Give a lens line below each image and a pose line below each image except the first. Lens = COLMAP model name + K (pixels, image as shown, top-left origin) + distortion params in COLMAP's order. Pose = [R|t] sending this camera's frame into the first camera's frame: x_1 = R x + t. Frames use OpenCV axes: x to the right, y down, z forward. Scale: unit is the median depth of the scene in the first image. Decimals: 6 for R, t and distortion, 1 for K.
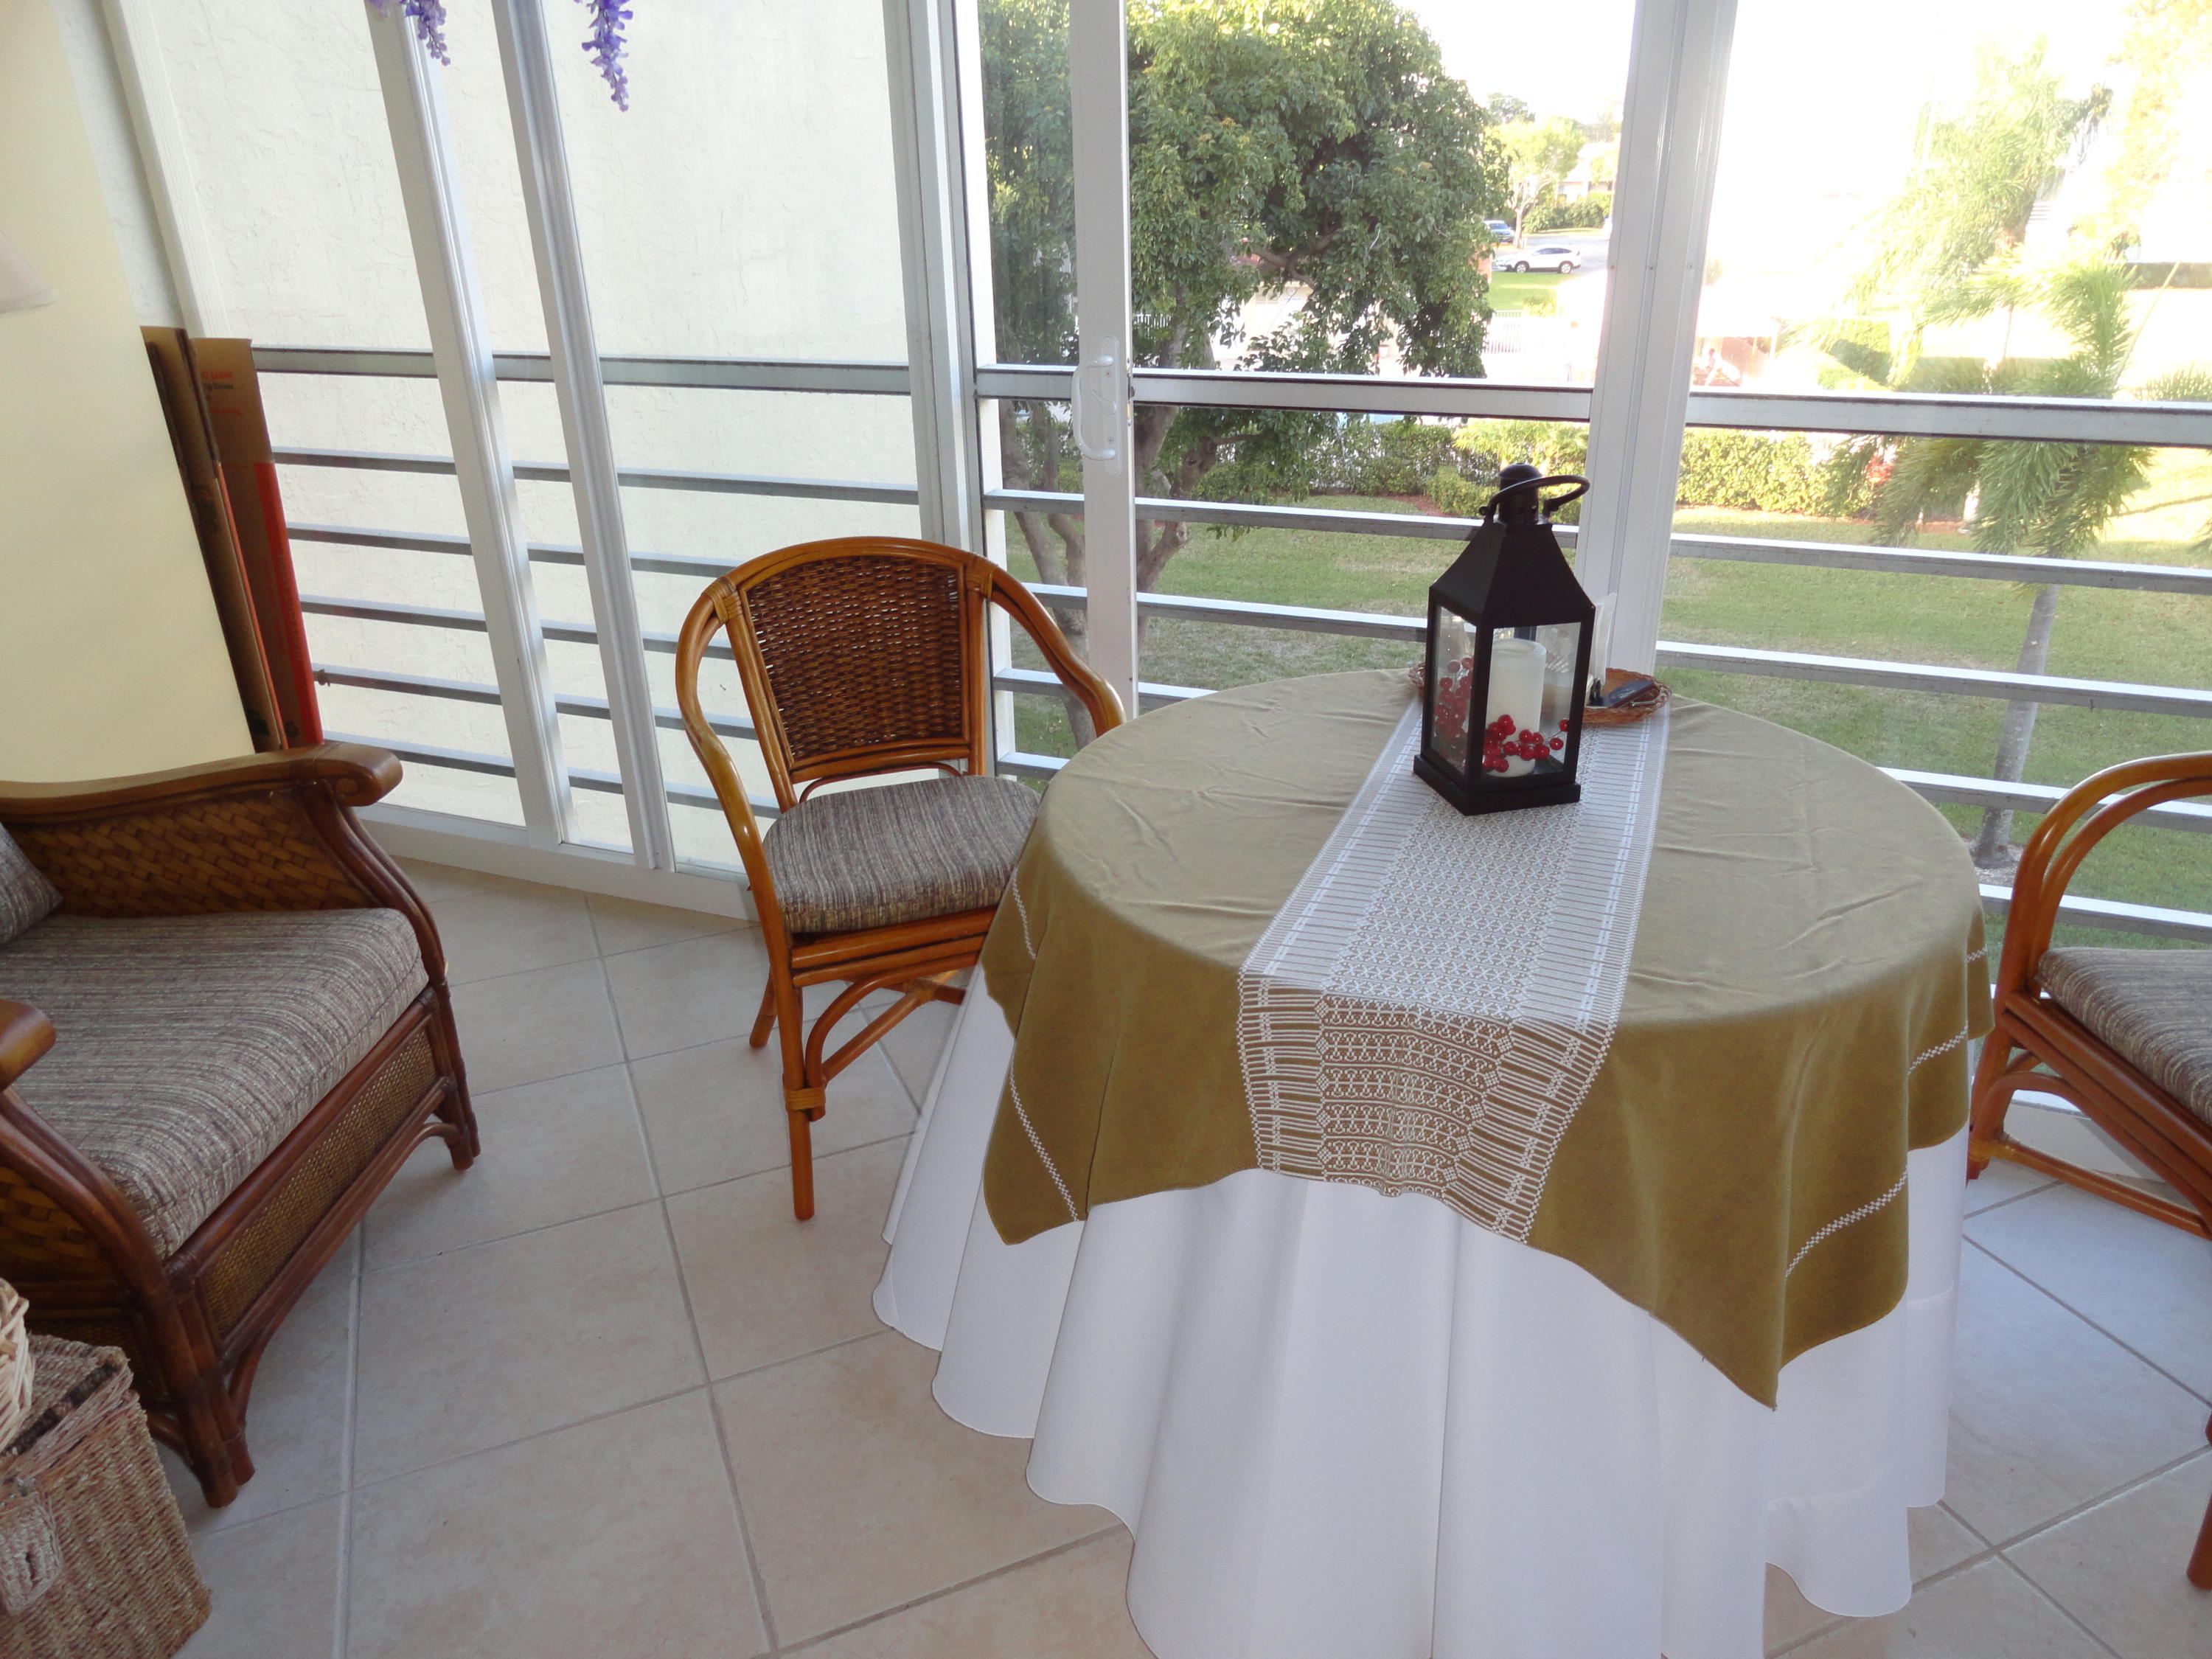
lens RADIAL K [[1514.4, 0, 1106.0], [0, 1514.4, 829.5], [0, 0, 1]] dist [-0.001365, -0.001028]
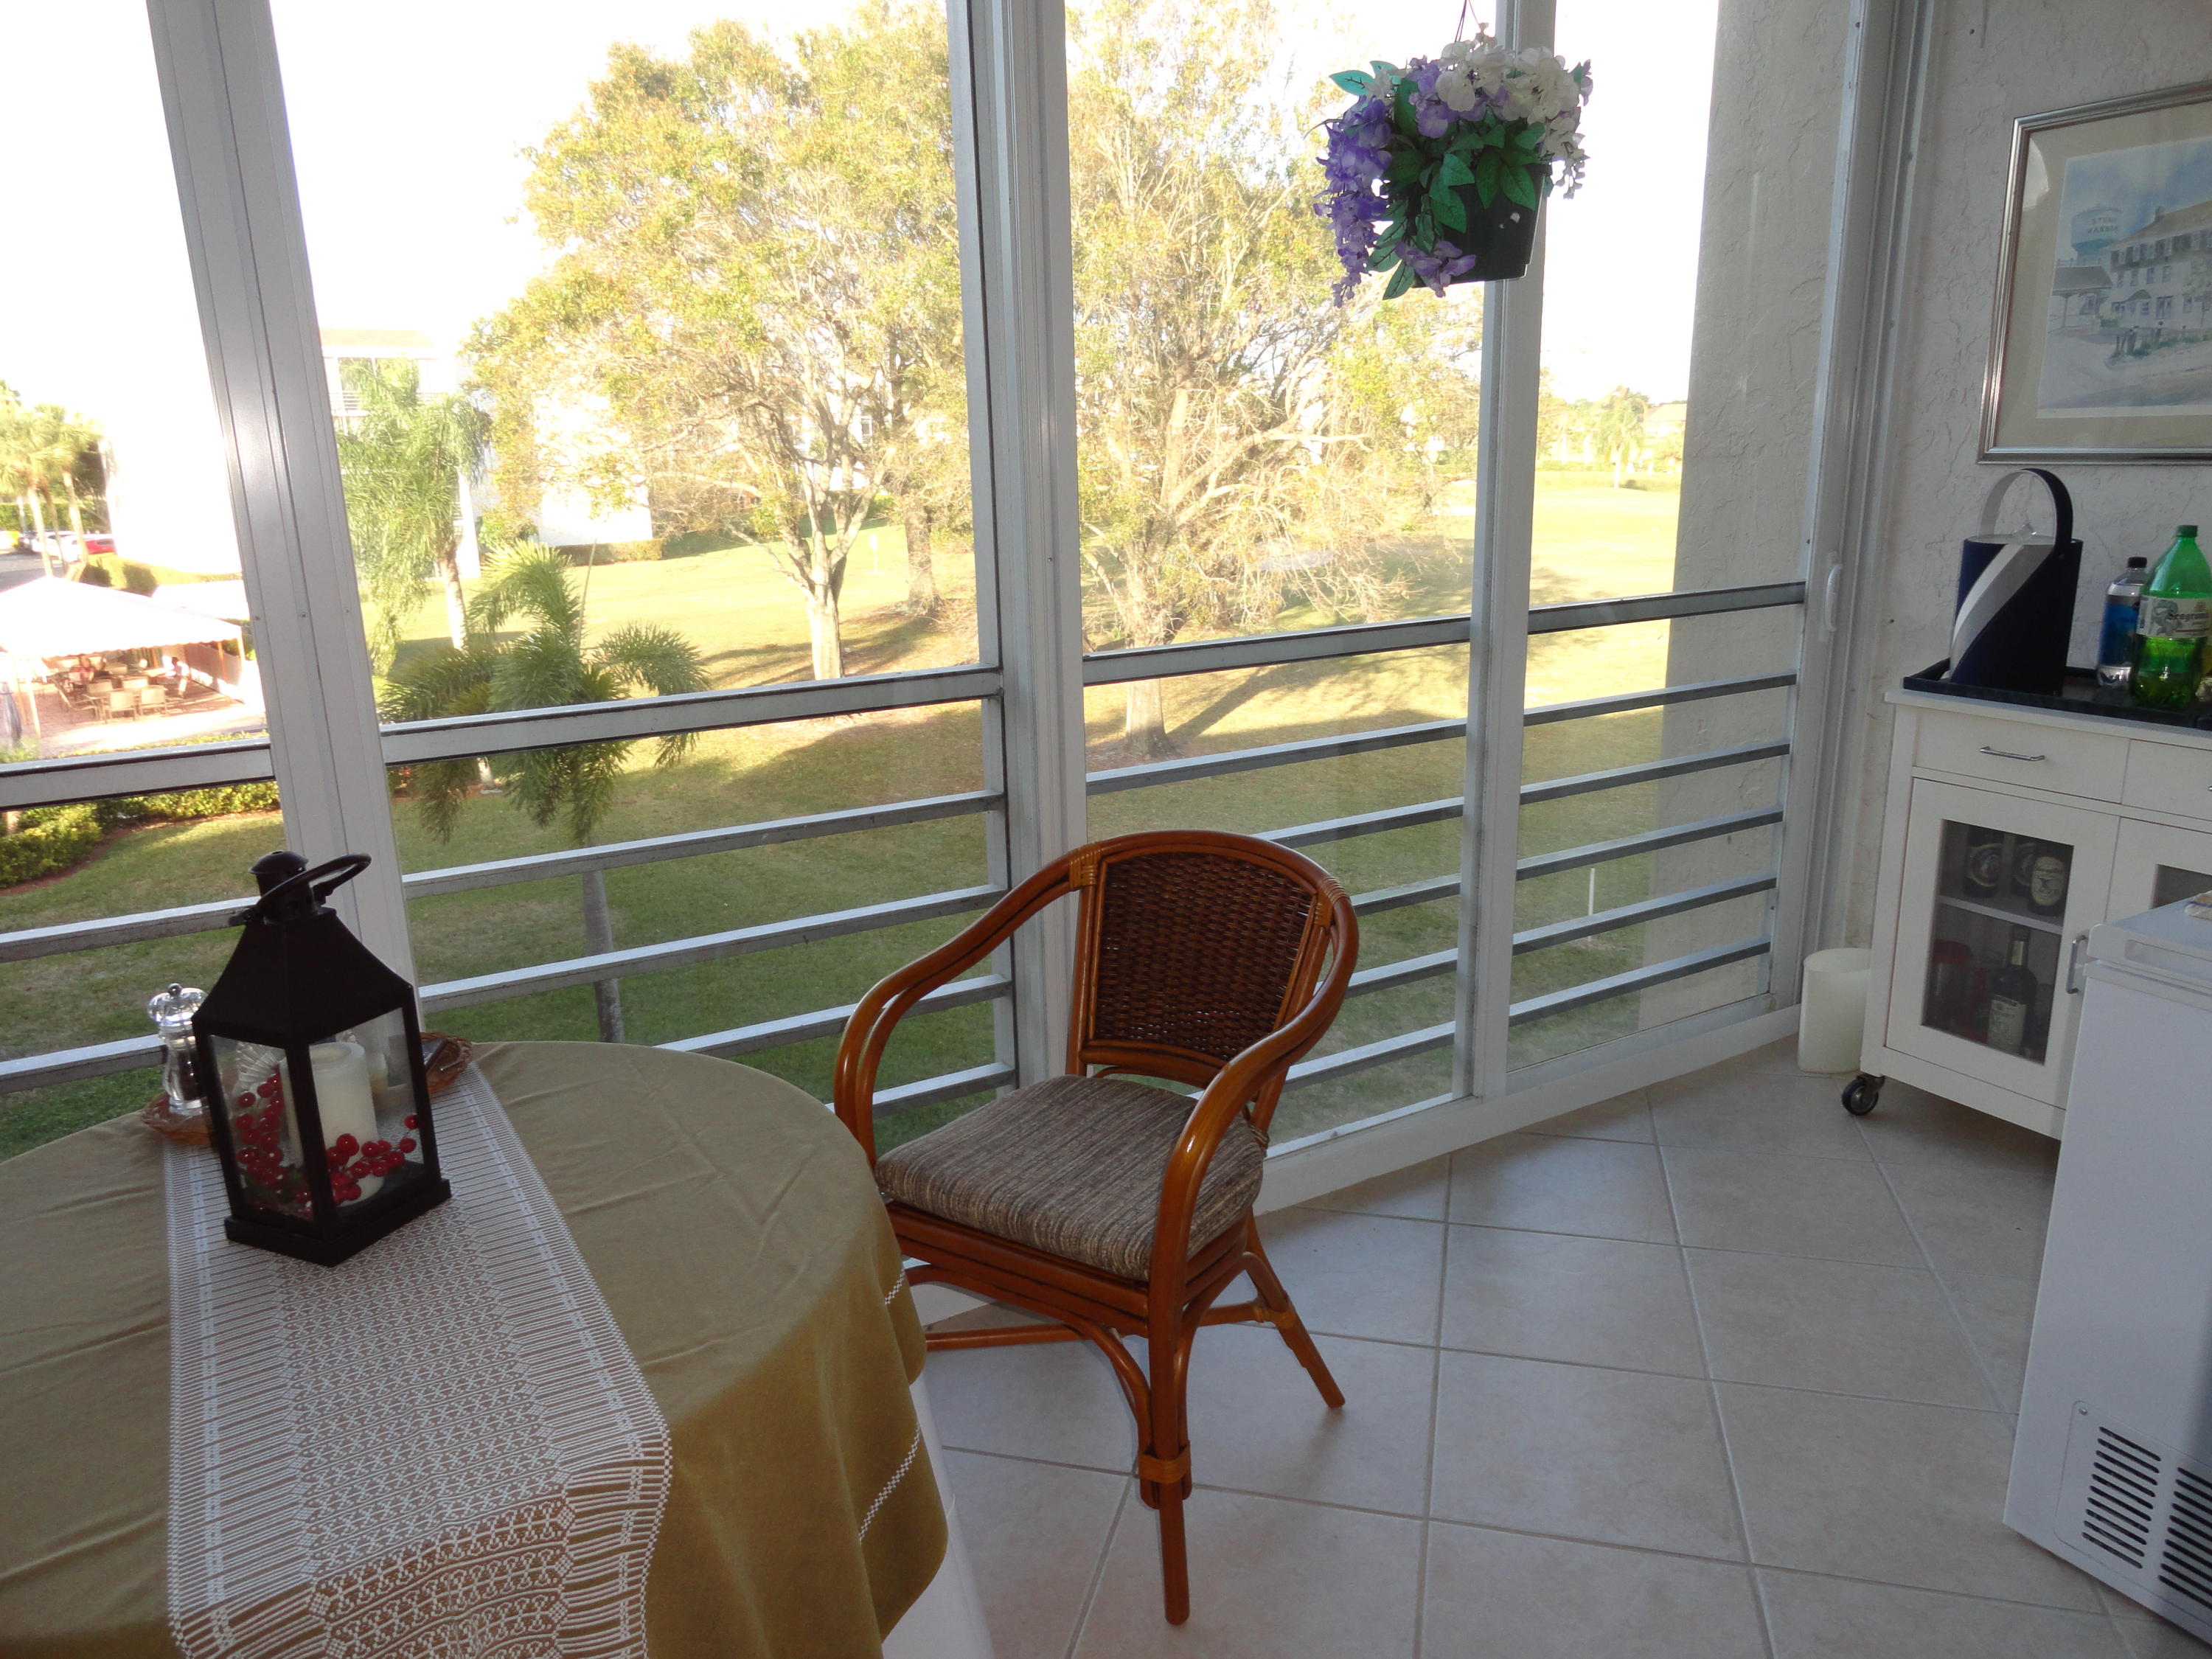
lens RADIAL K [[1524.0, 0, 1113.7], [0, 1524.0, 859.6], [0, 0, 1]] dist [-0.001061, 0.003810]
pose [[0.599481, -0.210326, 0.772260, -0.098011], [0.331205, 0.943559, -0.000125, -0.076444], [-0.728647, 0.255851, 0.635306, 0.111256]]
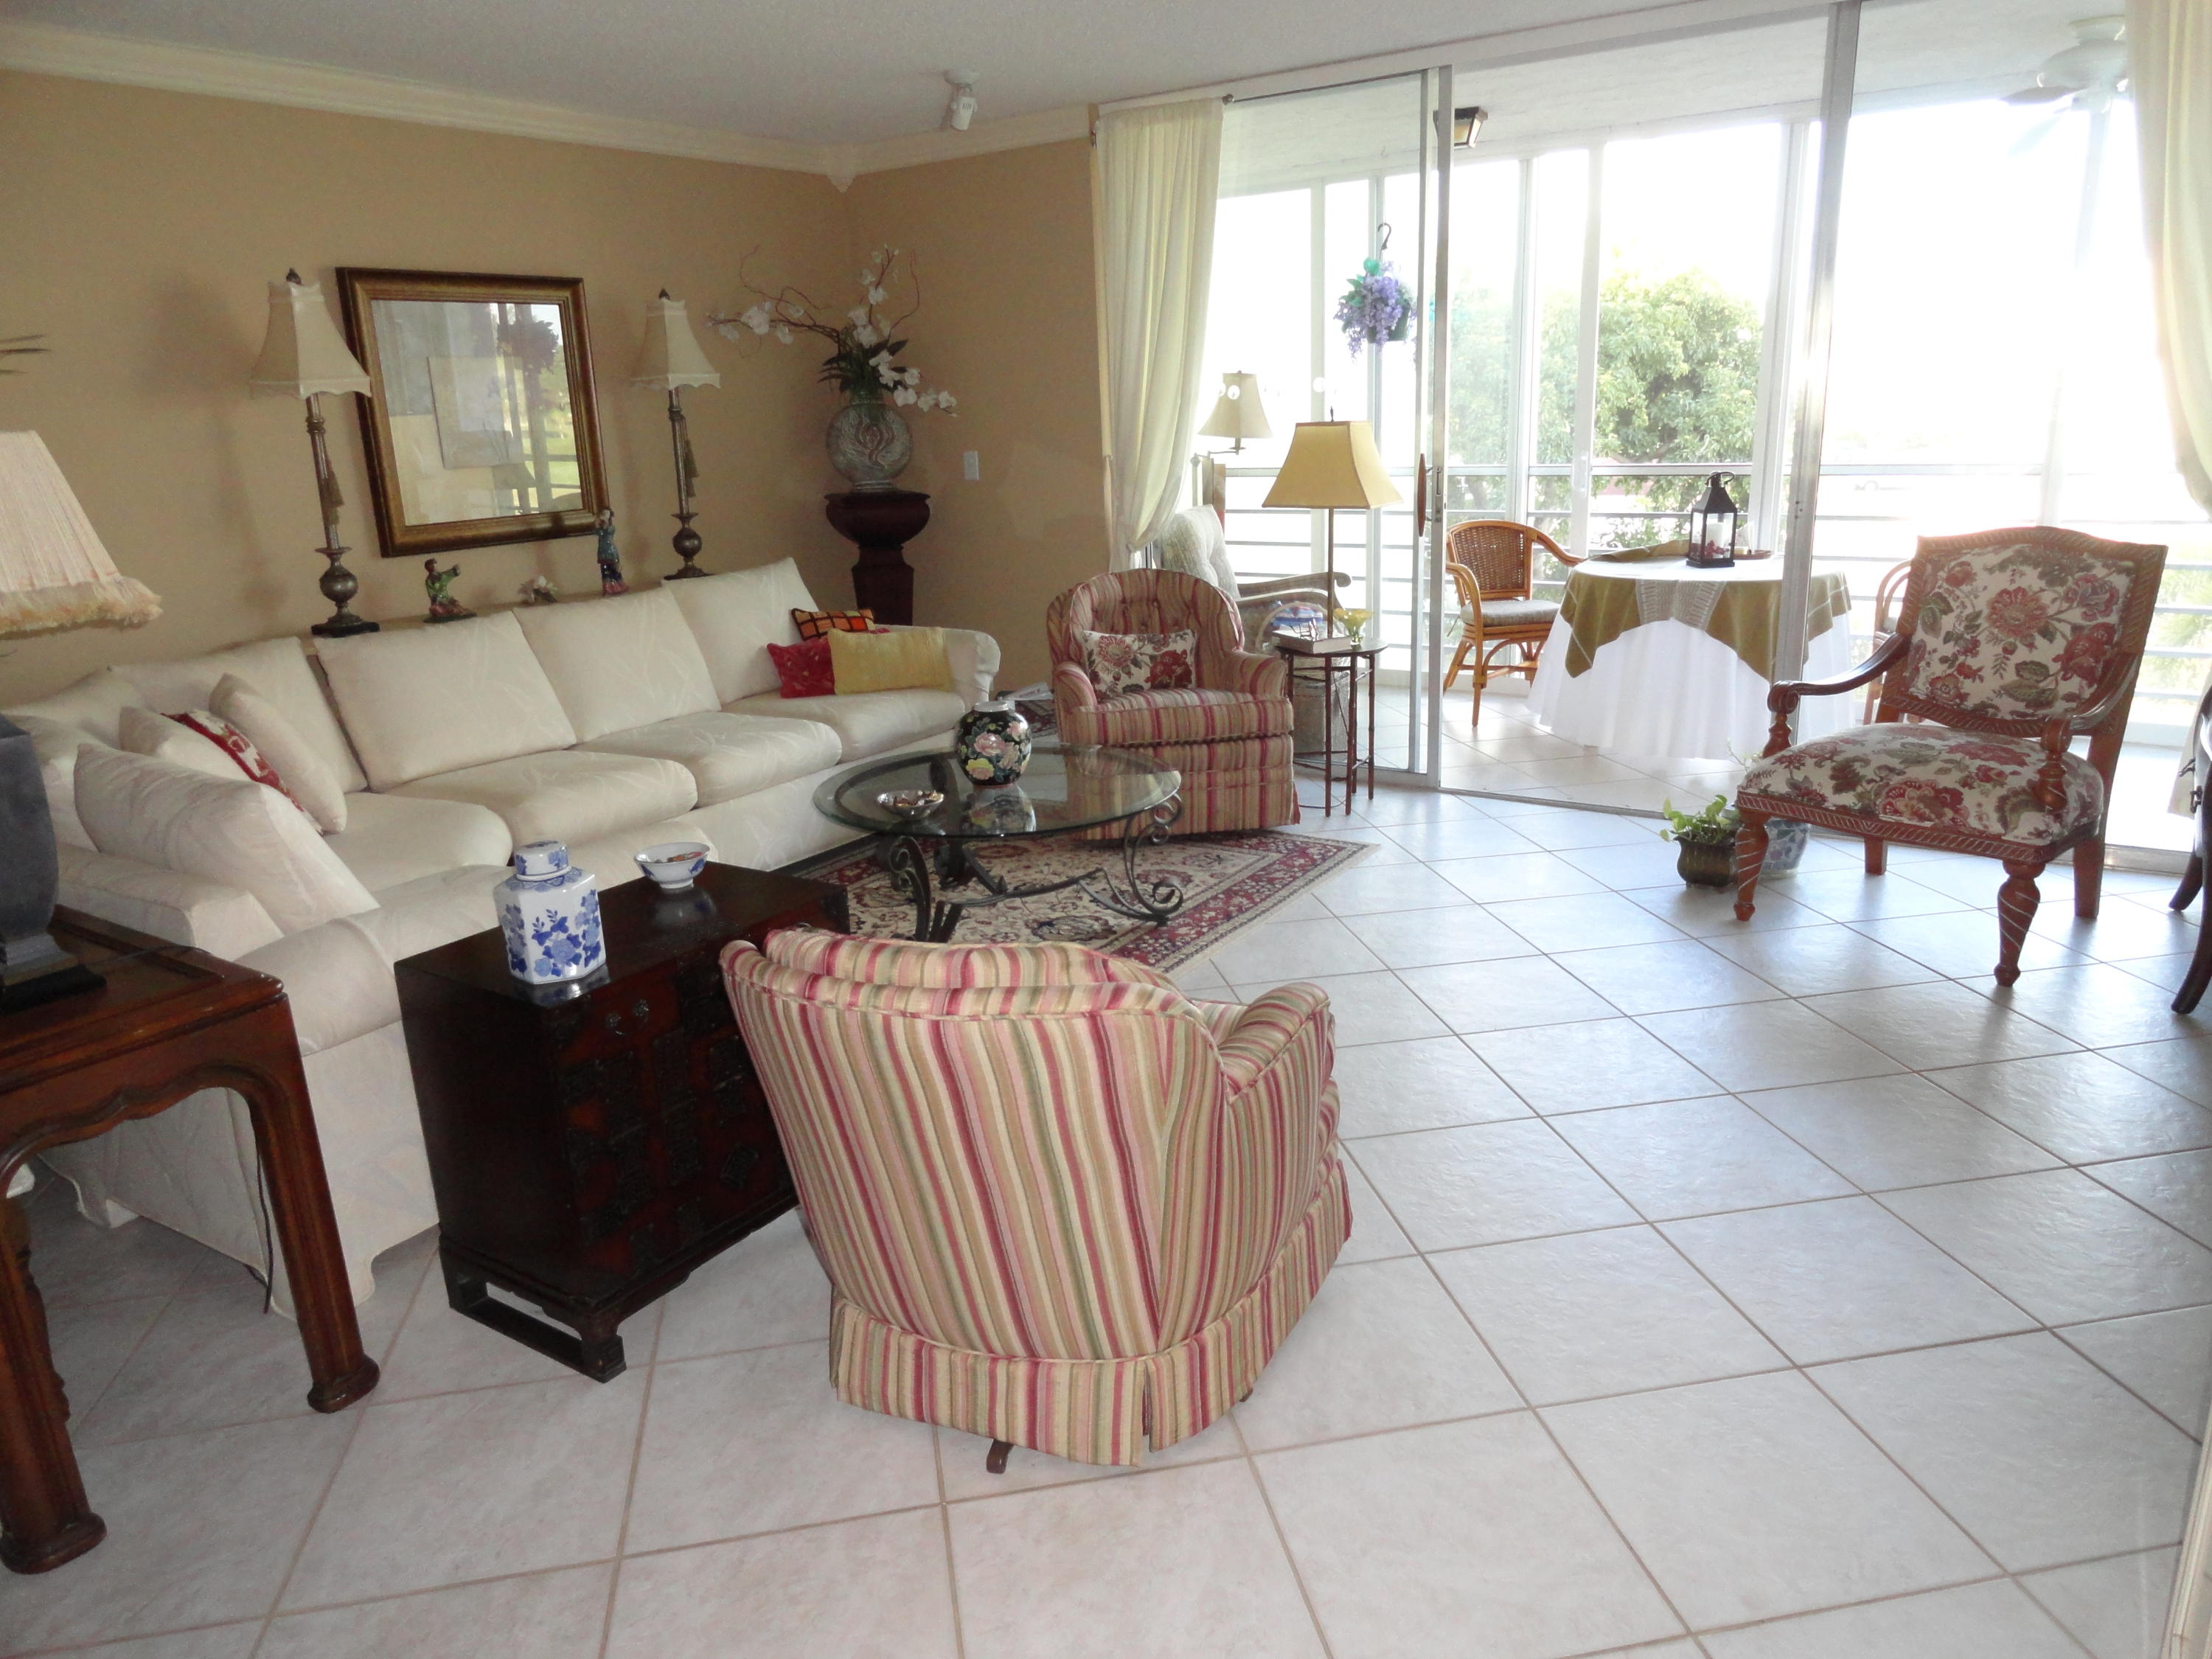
lens RADIAL K [[1510.1, 0, 1106.0], [0, 1510.1, 829.5], [0, 0, 1]] dist [0.001907, -0.002047]
pose [[0.977666, 0.042271, -0.205872, -0.371565], [-0.069887, 0.989208, -0.128775, 1.165558], [0.198206, 0.140286, 0.970069, -2.665961]]
